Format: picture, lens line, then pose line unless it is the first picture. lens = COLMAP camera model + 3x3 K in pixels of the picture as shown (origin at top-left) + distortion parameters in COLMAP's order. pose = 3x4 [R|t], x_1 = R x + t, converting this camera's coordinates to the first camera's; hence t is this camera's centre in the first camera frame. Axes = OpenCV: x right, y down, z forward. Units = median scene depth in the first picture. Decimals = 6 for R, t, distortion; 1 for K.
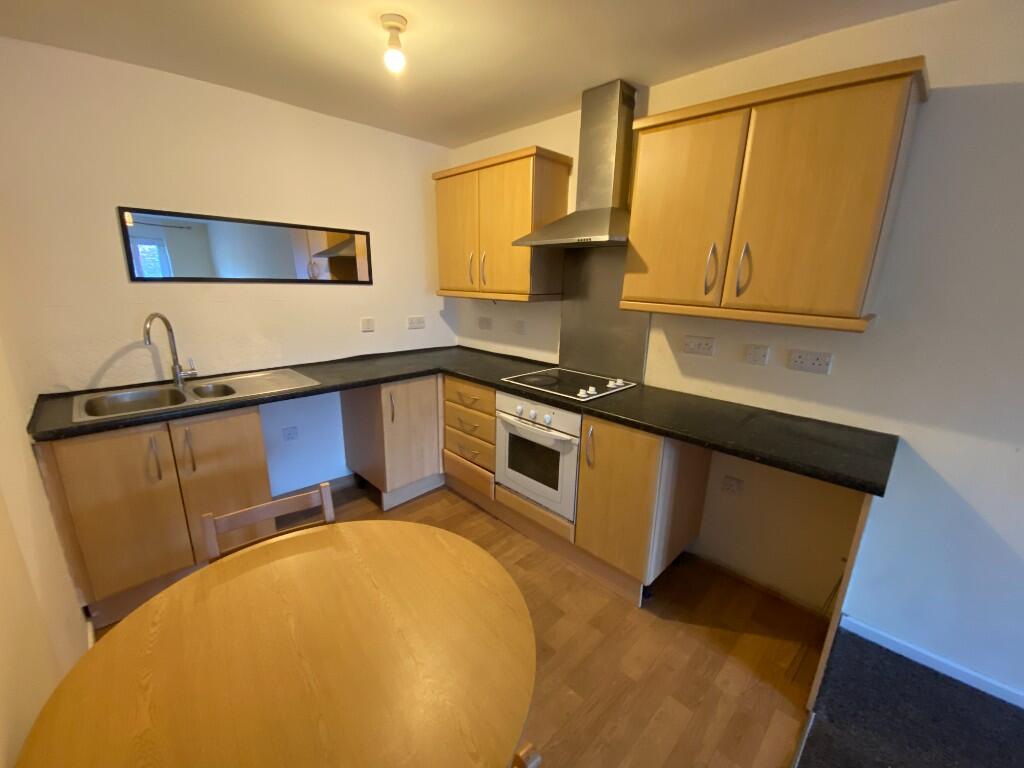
lens RADIAL K [[414.2, 0, 508.7], [0, 414.2, 387.4], [0, 0, 1]] dist [0.018841, -0.020037]
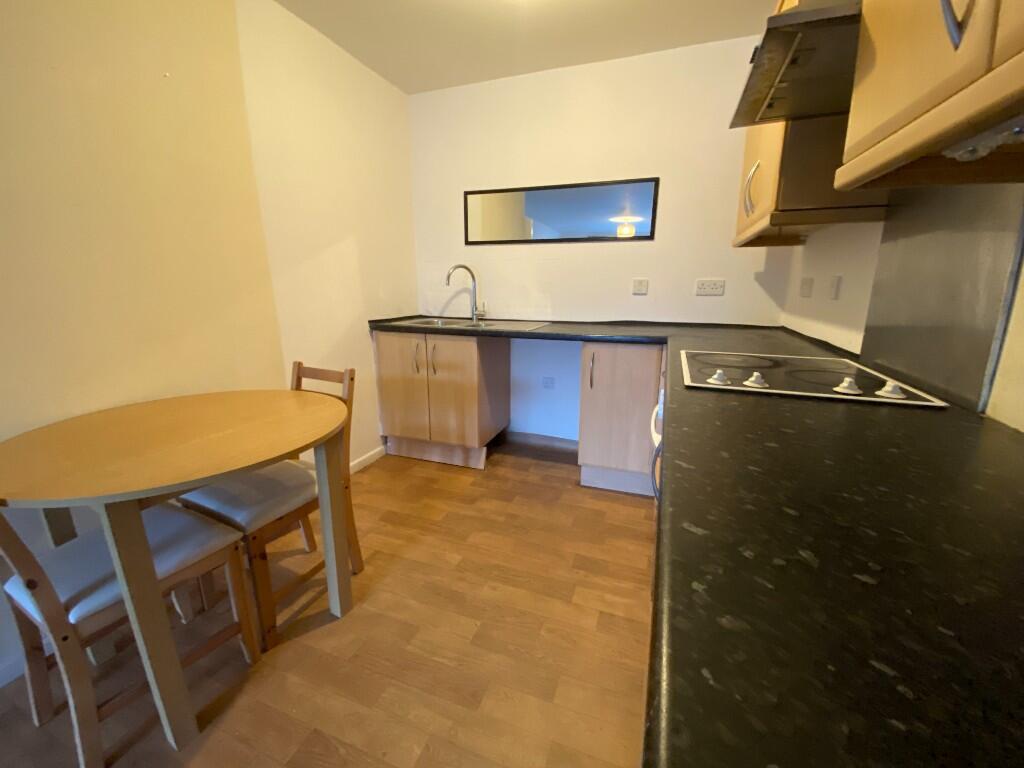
lens RADIAL K [[414.2, 0, 508.7], [0, 414.2, 387.4], [0, 0, 1]] dist [0.018841, -0.020037]
pose [[0.407210, 0.201068, -0.890927, 0.528258], [-0.224128, 0.967639, 0.115940, 0.024761], [0.885408, 0.152470, 0.439097, 0.552734]]
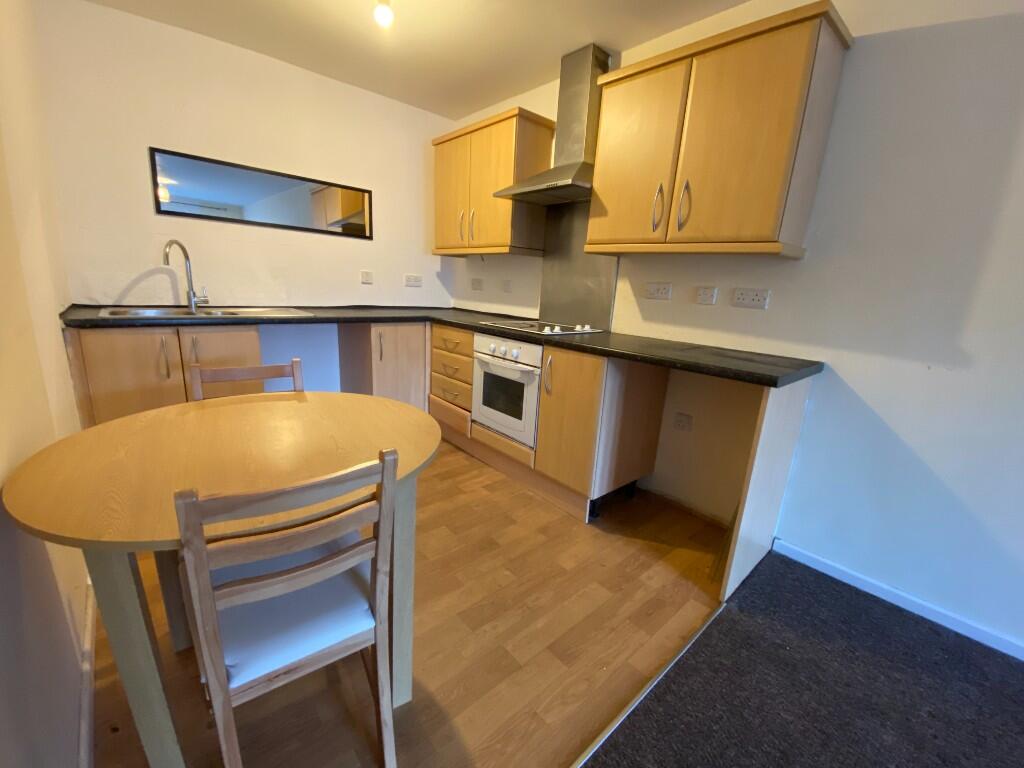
lens RADIAL K [[414.2, 0, 508.7], [0, 414.2, 387.4], [0, 0, 1]] dist [0.018841, -0.020037]
pose [[0.997707, 0.049233, -0.046439, 0.135723], [-0.049756, 0.998710, -0.010166, 0.182886], [0.045879, 0.012453, 0.998869, -0.093693]]
